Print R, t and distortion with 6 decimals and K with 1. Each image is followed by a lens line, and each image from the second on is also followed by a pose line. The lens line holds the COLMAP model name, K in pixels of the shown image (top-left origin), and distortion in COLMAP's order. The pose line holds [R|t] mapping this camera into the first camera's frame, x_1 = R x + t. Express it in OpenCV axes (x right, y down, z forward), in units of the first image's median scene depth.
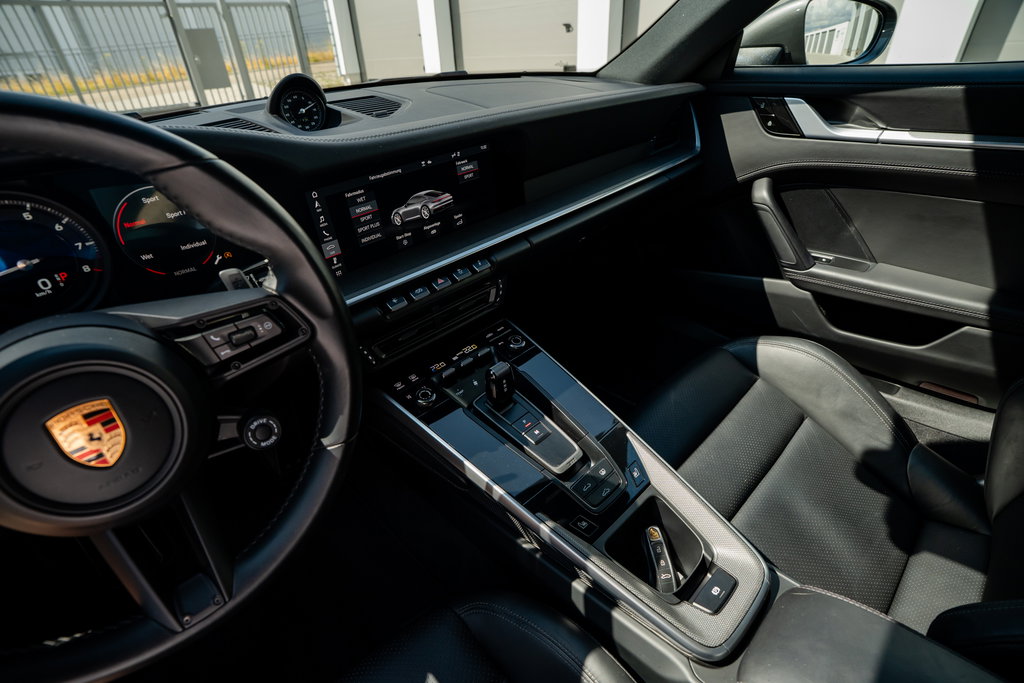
lens RADIAL K [[494.2, 0, 513.4], [0, 494.2, 351.7], [0, 0, 1]] dist [-0.078235, 0.032398]
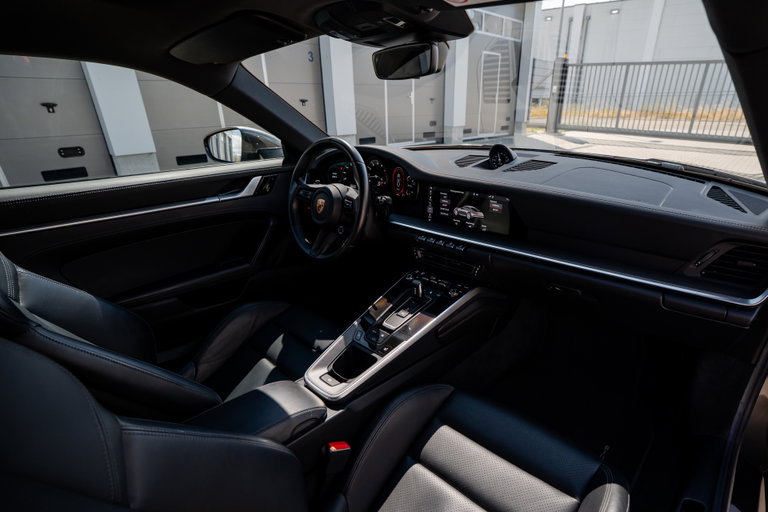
lens RADIAL K [[391.3, 0, 419.7], [0, 391.3, 282.0], [0, 0, 1]] dist [-0.051362, 0.016341]
pose [[0.073698, 0.472993, -0.877979, 1.426141], [-0.545977, 0.755857, 0.361373, -0.572148], [0.834553, 0.452723, 0.313948, 0.449020]]
